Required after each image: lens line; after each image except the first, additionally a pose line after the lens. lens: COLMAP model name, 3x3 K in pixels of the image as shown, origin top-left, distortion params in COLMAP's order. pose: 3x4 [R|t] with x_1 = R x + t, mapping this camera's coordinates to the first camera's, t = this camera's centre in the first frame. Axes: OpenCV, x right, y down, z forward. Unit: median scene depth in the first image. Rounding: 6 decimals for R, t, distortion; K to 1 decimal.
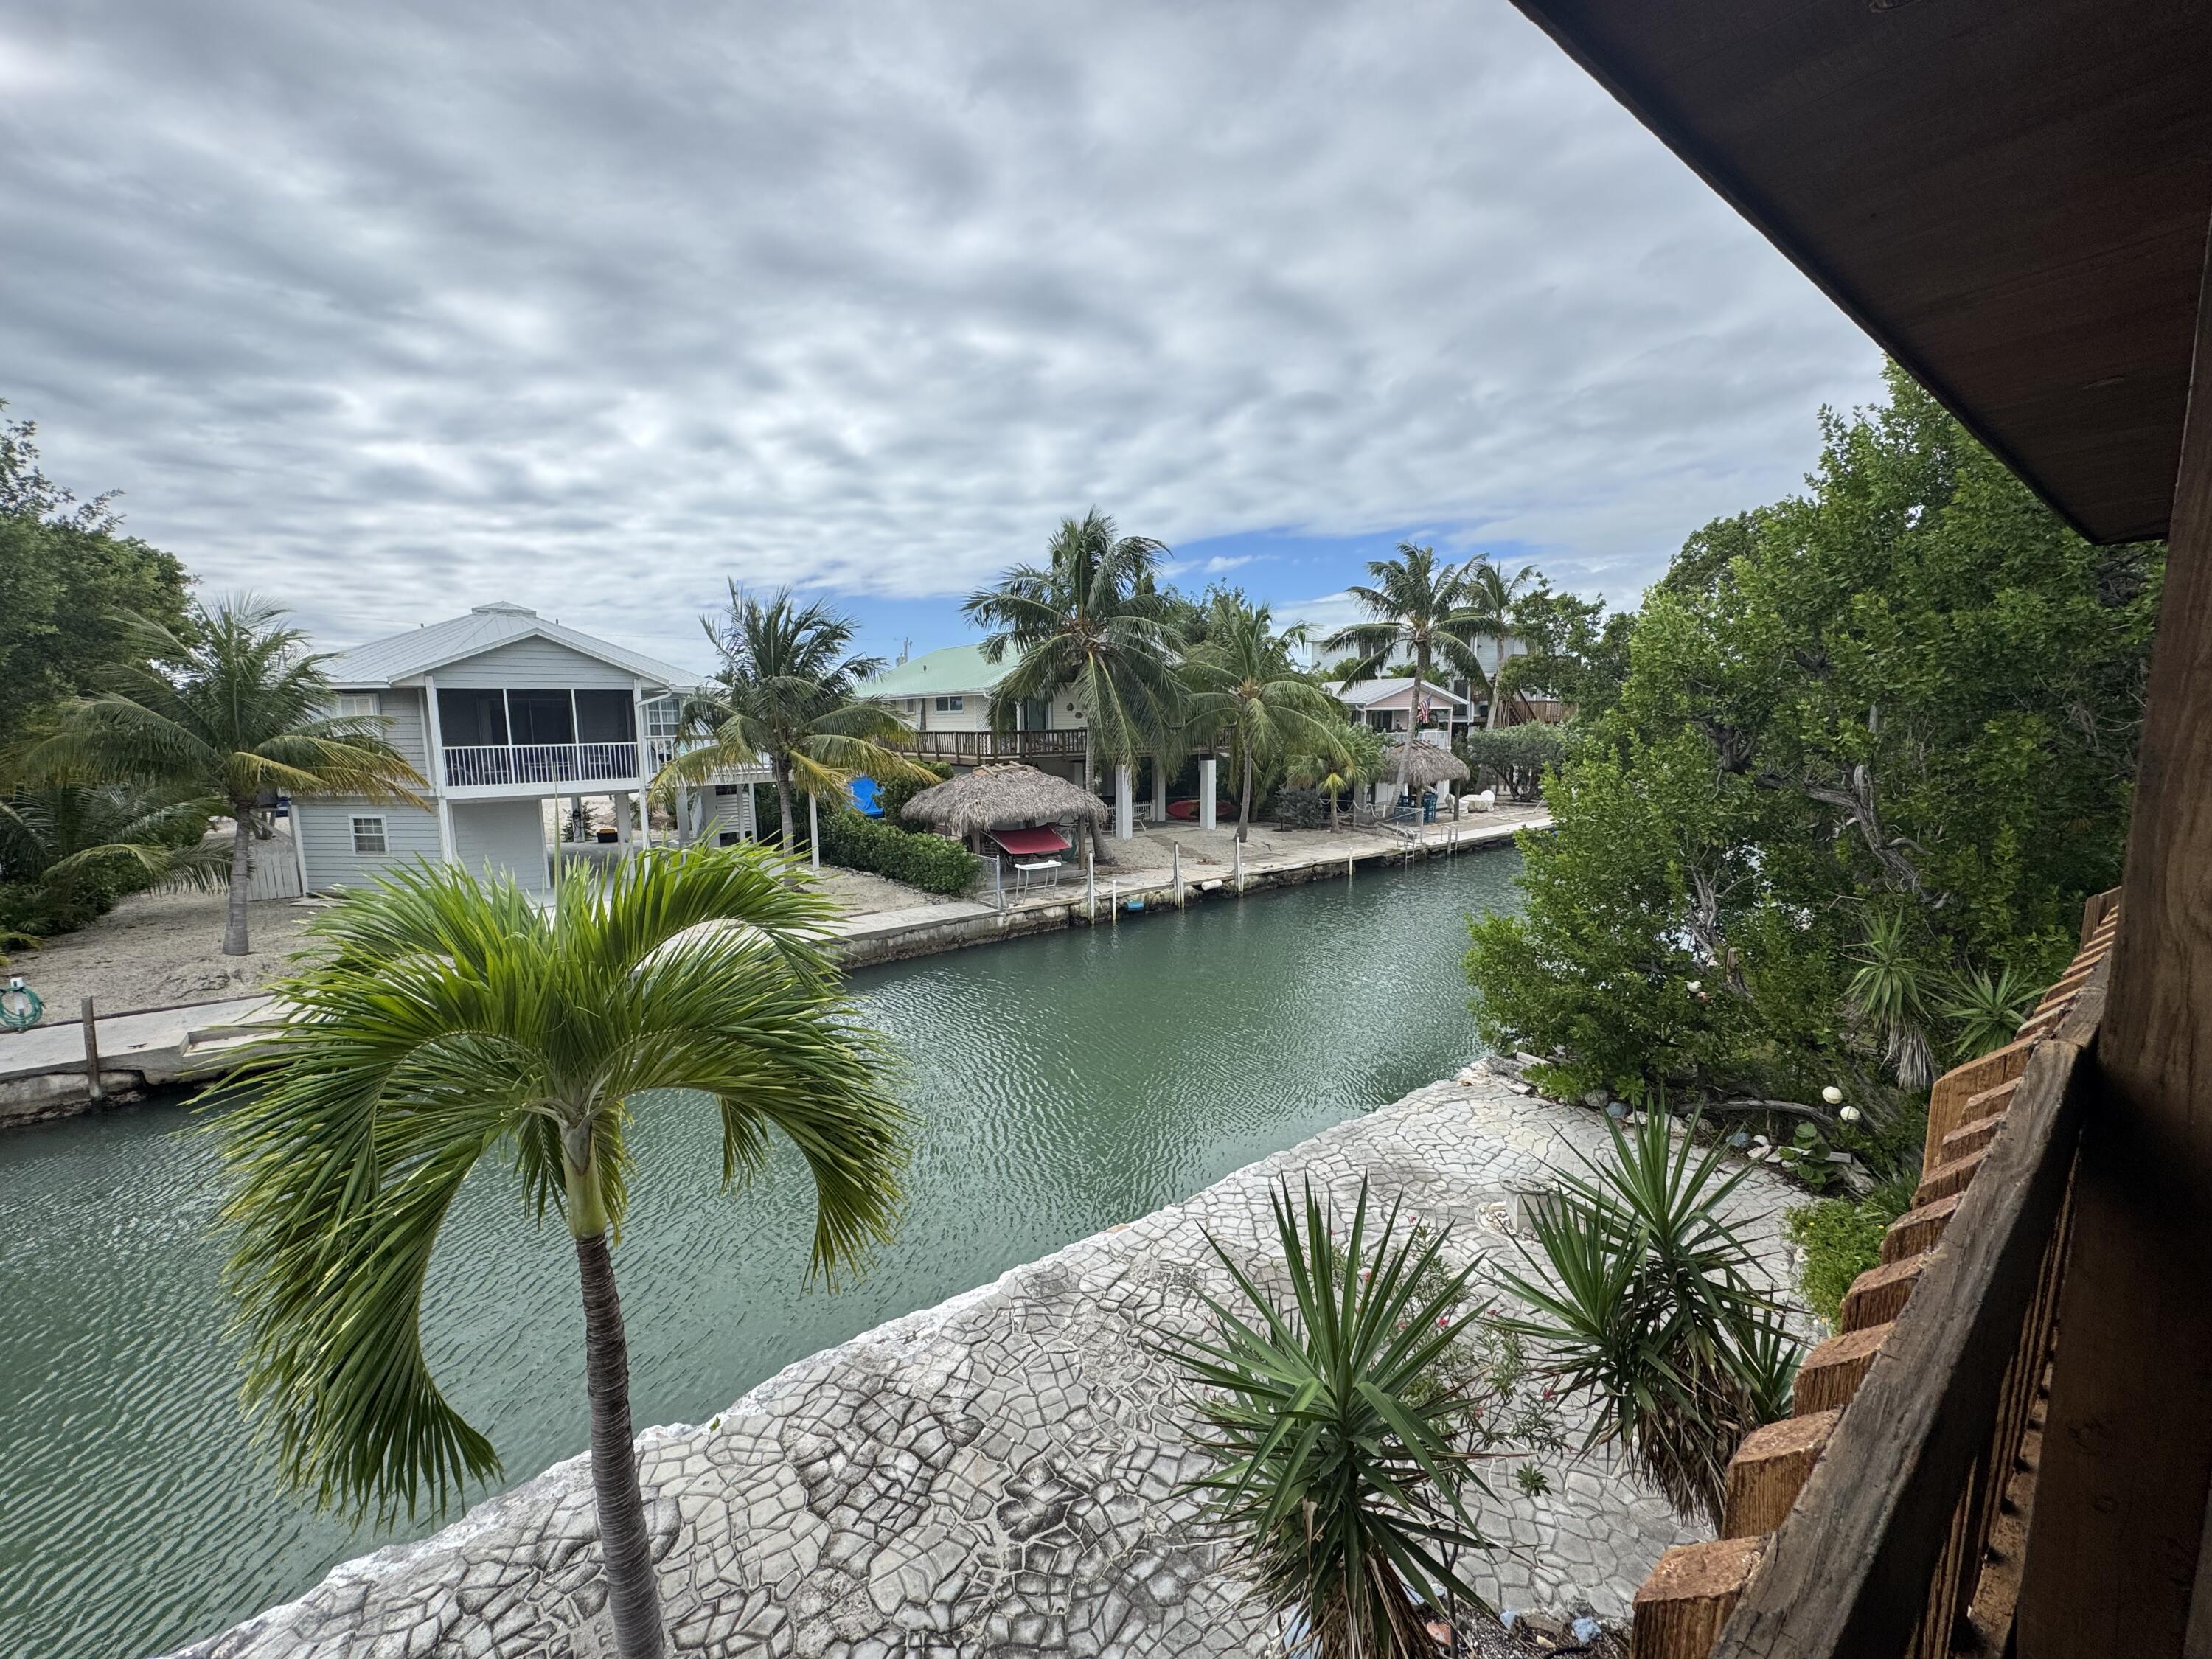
lens RADIAL K [[876.9, 0, 1107.5], [0, 876.9, 830.2], [0, 0, 1]] dist [-0.003154, 0.000657]
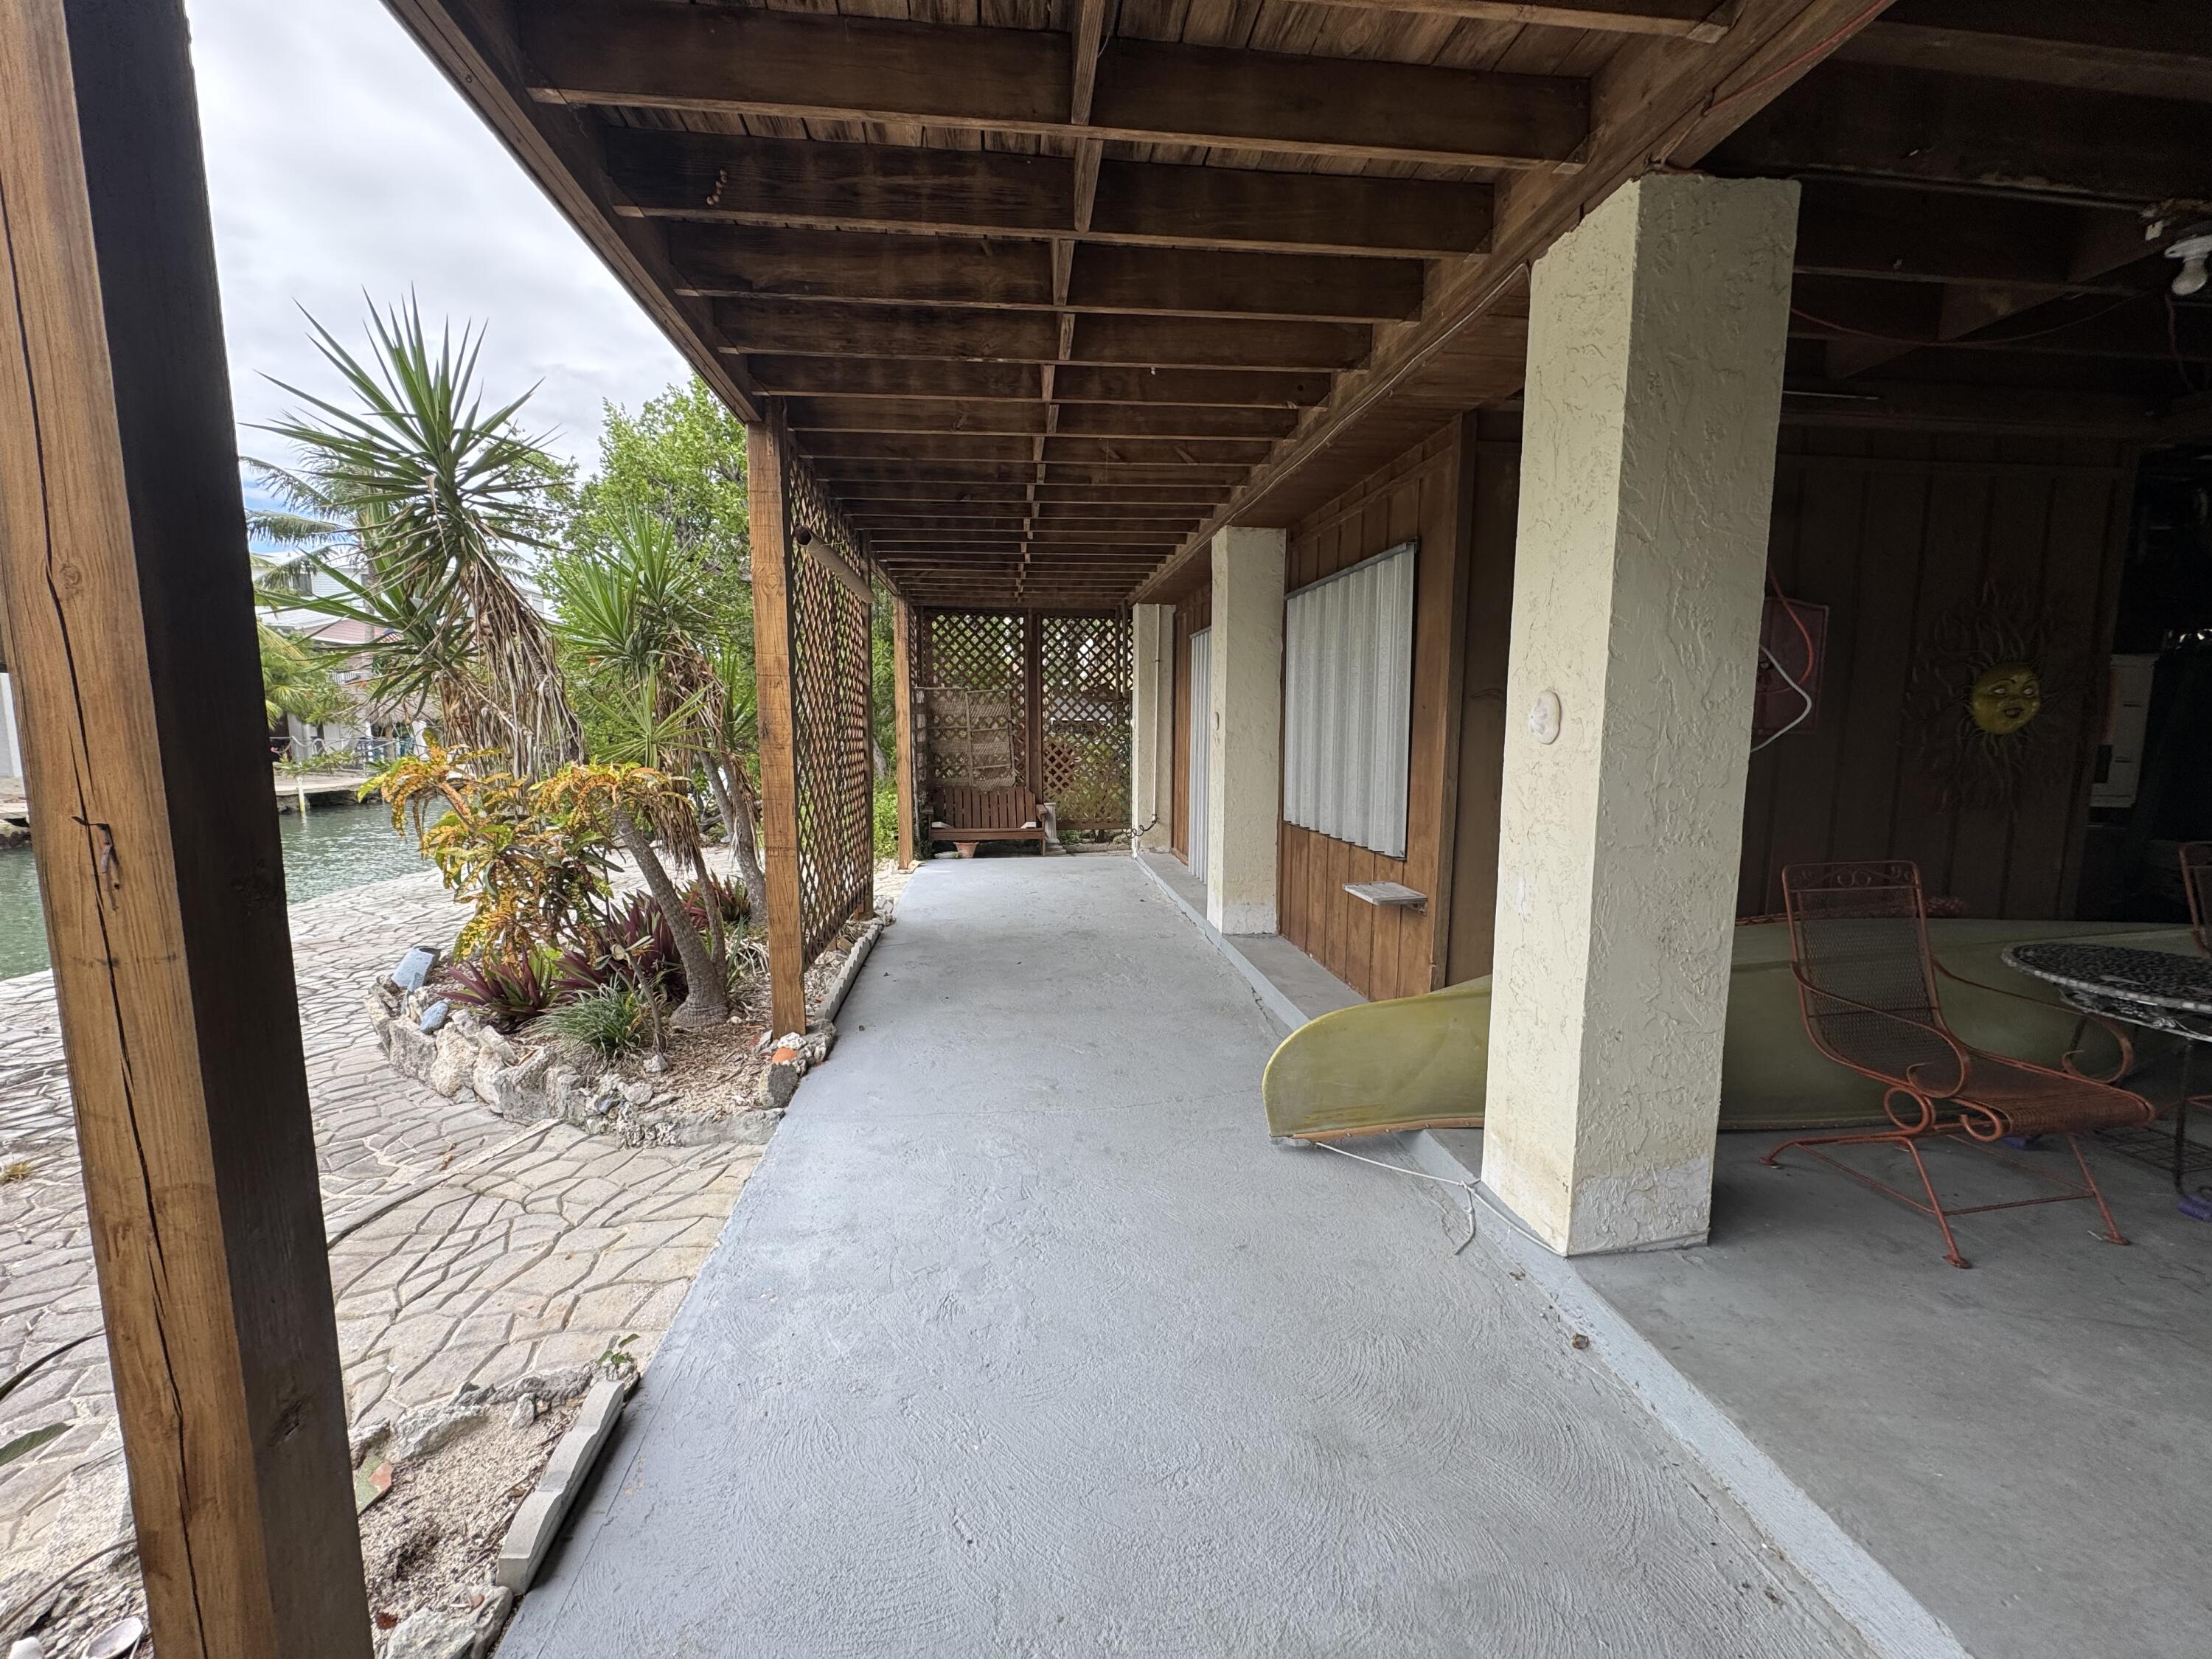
lens RADIAL K [[876.9, 0, 1104.5], [0, 876.9, 831.5], [0, 0, 1]] dist [-0.003154, 0.000657]
pose [[0.510835, -0.088738, 0.855087, -0.057242], [0.099894, 0.994048, 0.043482, 0.157309], [-0.853856, 0.063206, 0.516658, -0.080025]]
